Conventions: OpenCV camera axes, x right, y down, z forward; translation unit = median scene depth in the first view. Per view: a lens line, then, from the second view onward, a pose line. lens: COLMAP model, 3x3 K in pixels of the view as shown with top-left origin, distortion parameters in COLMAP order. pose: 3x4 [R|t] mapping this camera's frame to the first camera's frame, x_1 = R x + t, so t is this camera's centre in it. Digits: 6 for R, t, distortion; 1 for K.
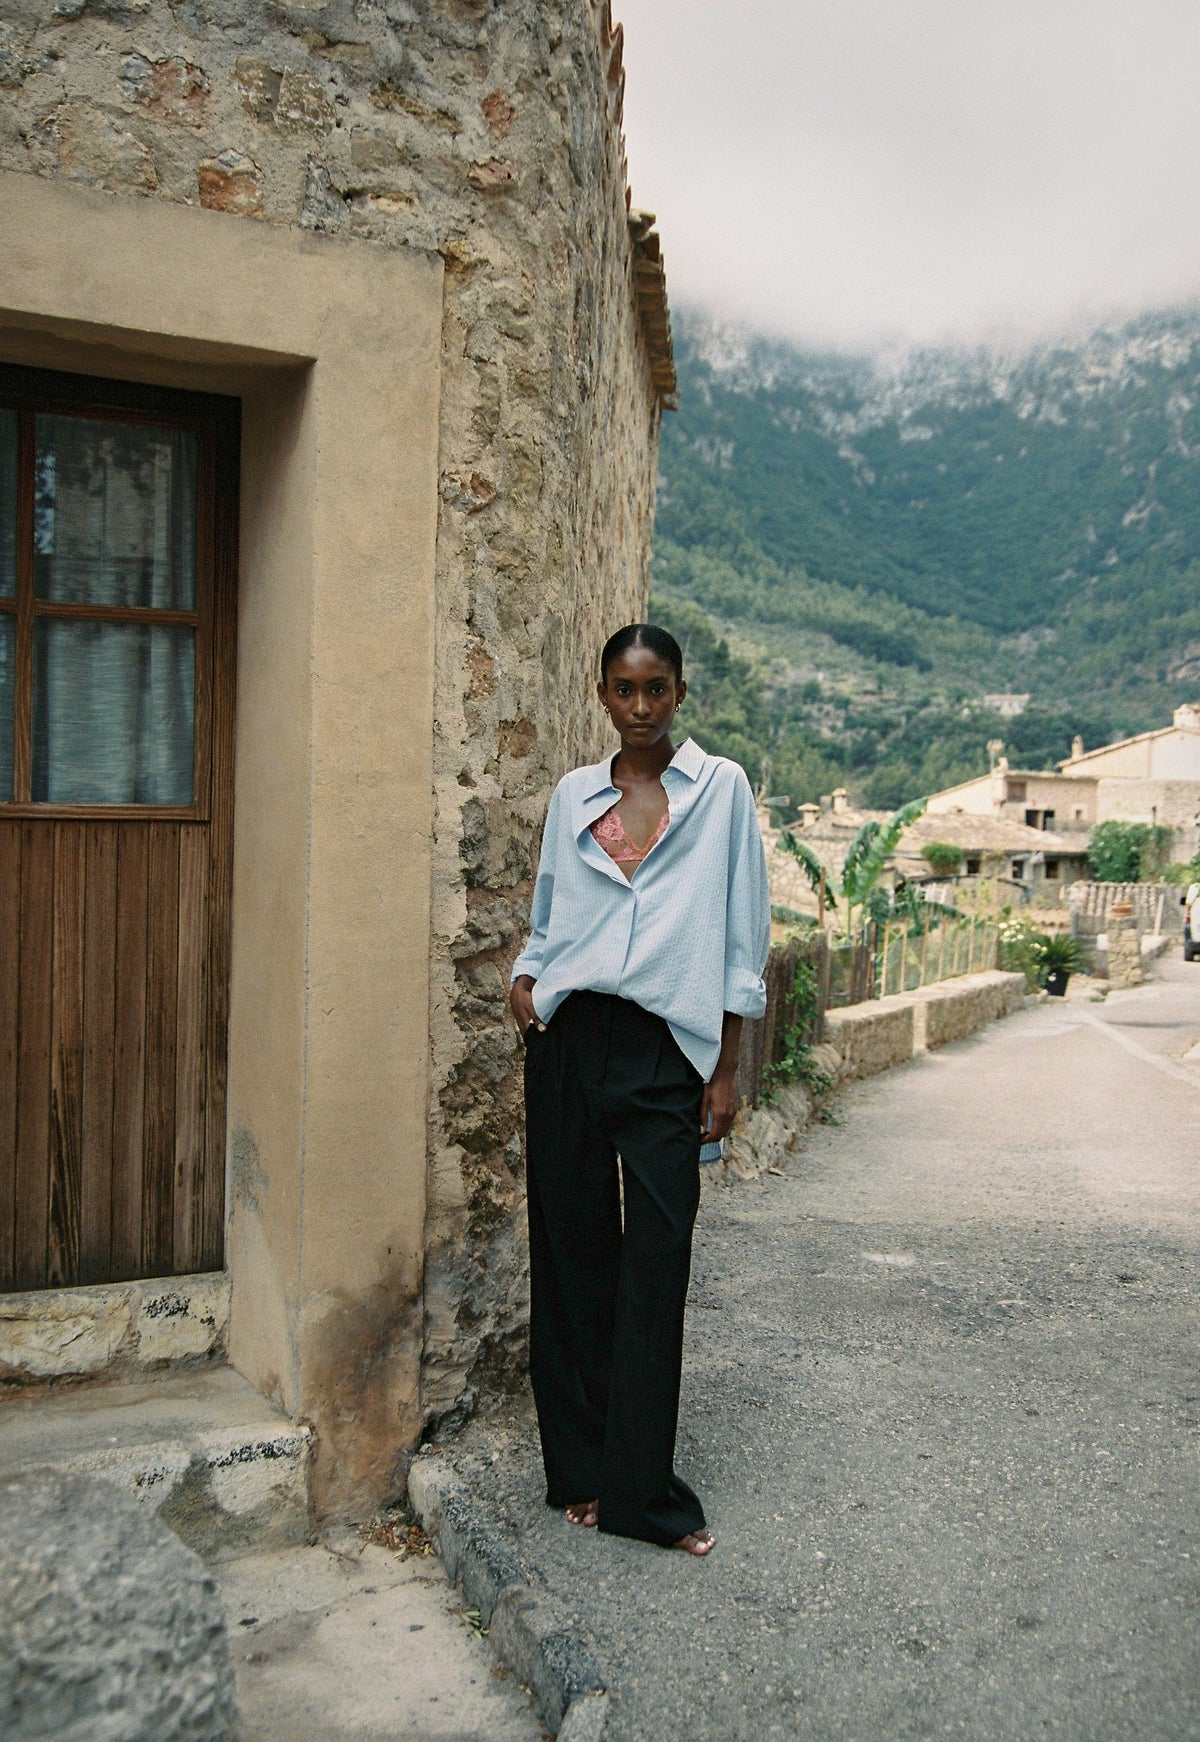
lens RADIAL K [[1816.3, 0, 601.7], [0, 1816.3, 878.5], [0, 0, 1]] dist [0.004605, 0.152242]
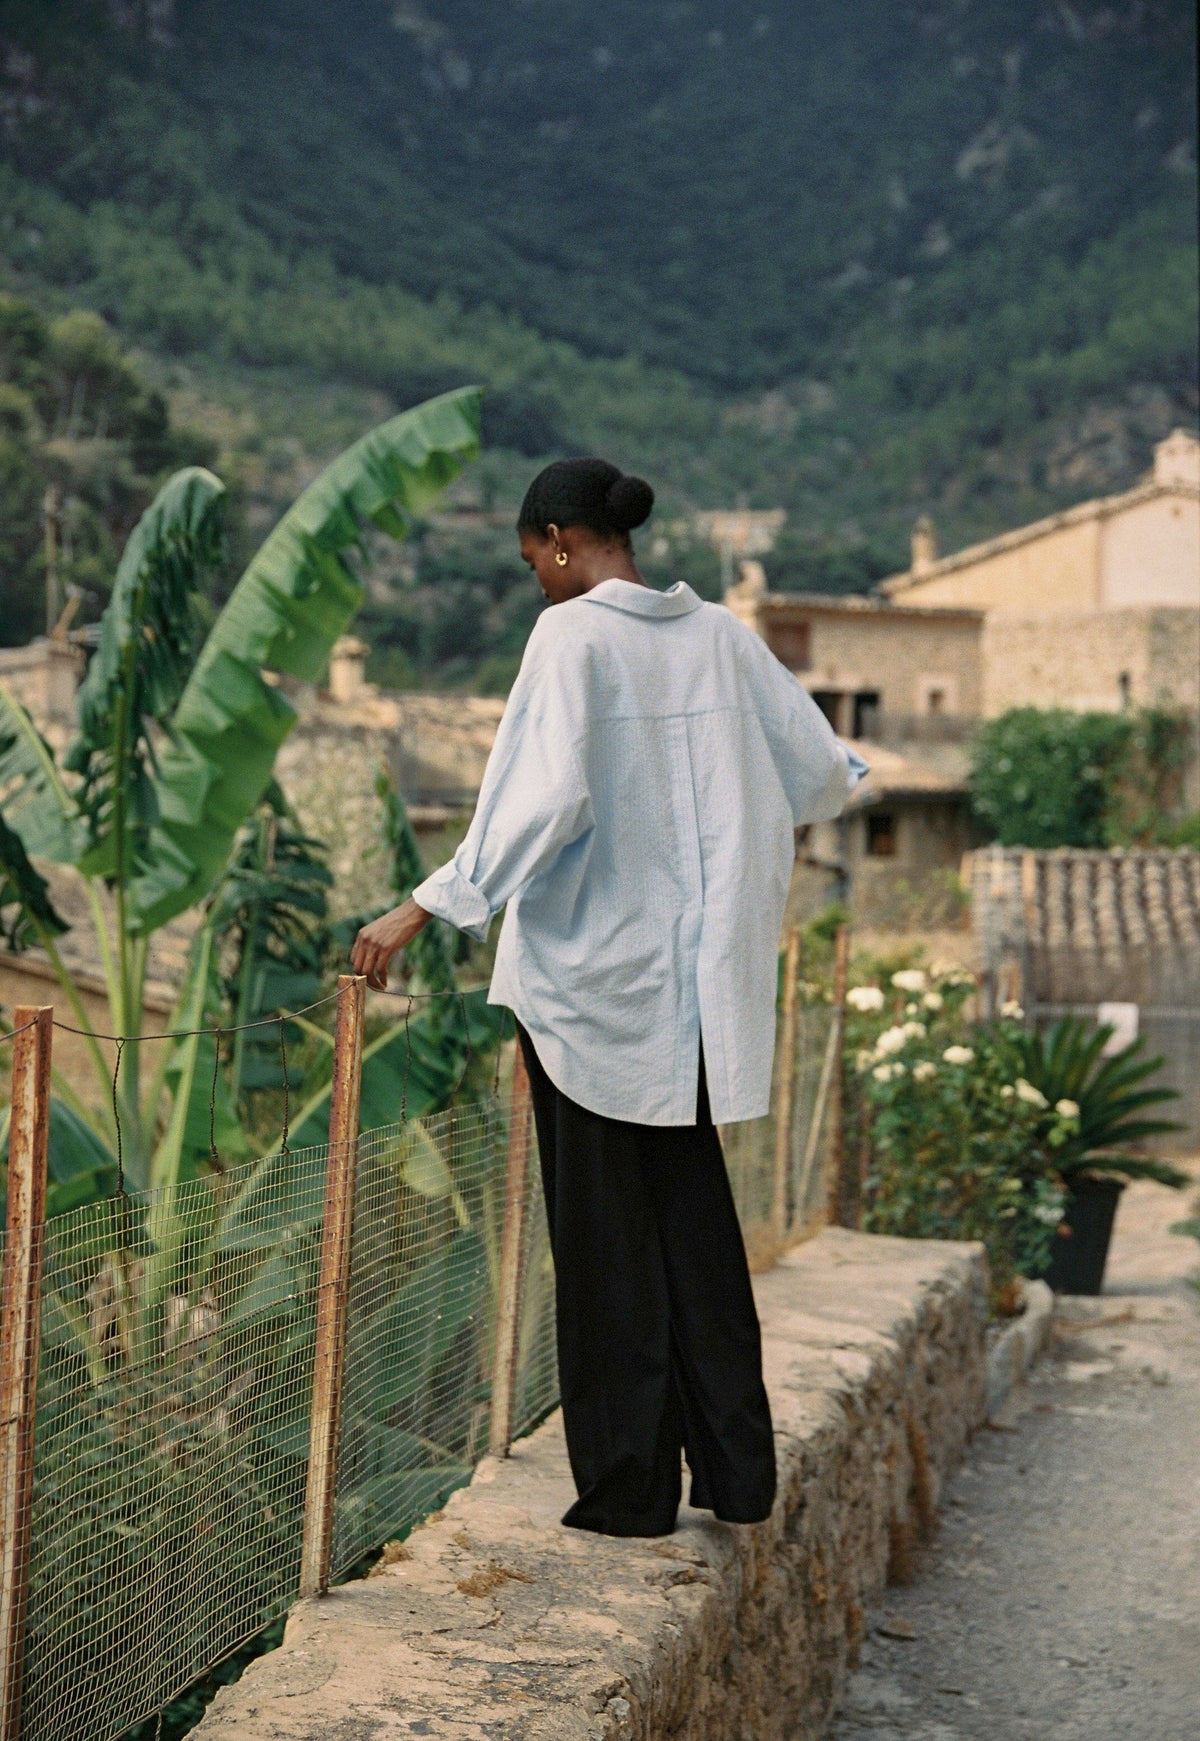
lens RADIAL K [[3477.8, 0, 570.7], [0, 3477.8, 875.2], [0, 0, 1]] dist [0.355309, 0.090922]
pose [[0.985340, -0.023922, 0.168918, 0.836494], [0.025034, 0.999677, -0.004452, 0.090071], [-0.168756, 0.008616, 0.985620, 4.204686]]
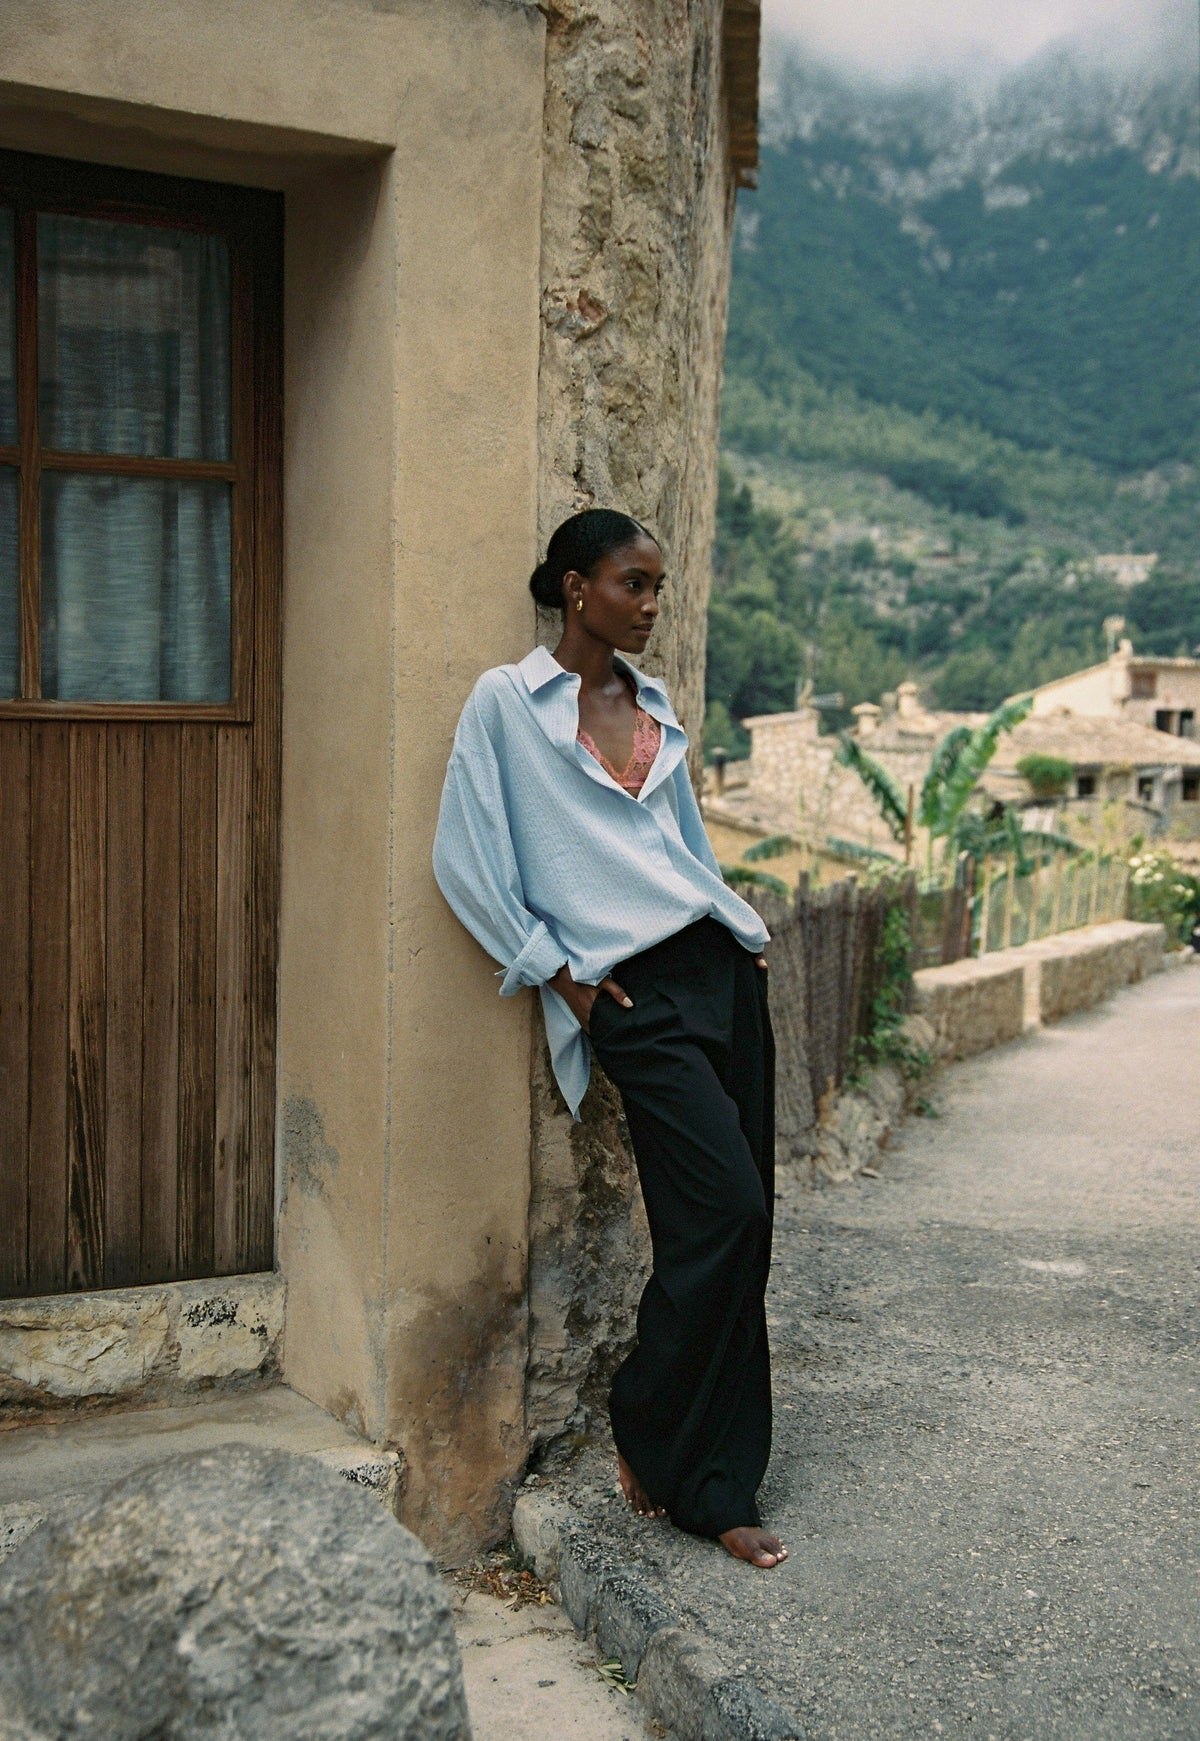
lens RADIAL K [[2413.1, 0, 598.7], [0, 2413.1, 886.7], [0, 0, 1]] dist [0.141960, 0.135391]
pose [[0.999955, -0.006663, 0.006709, -0.067826], [0.006436, 0.999426, 0.033267, 0.006894], [-0.006926, -0.033223, 0.999424, -0.090781]]
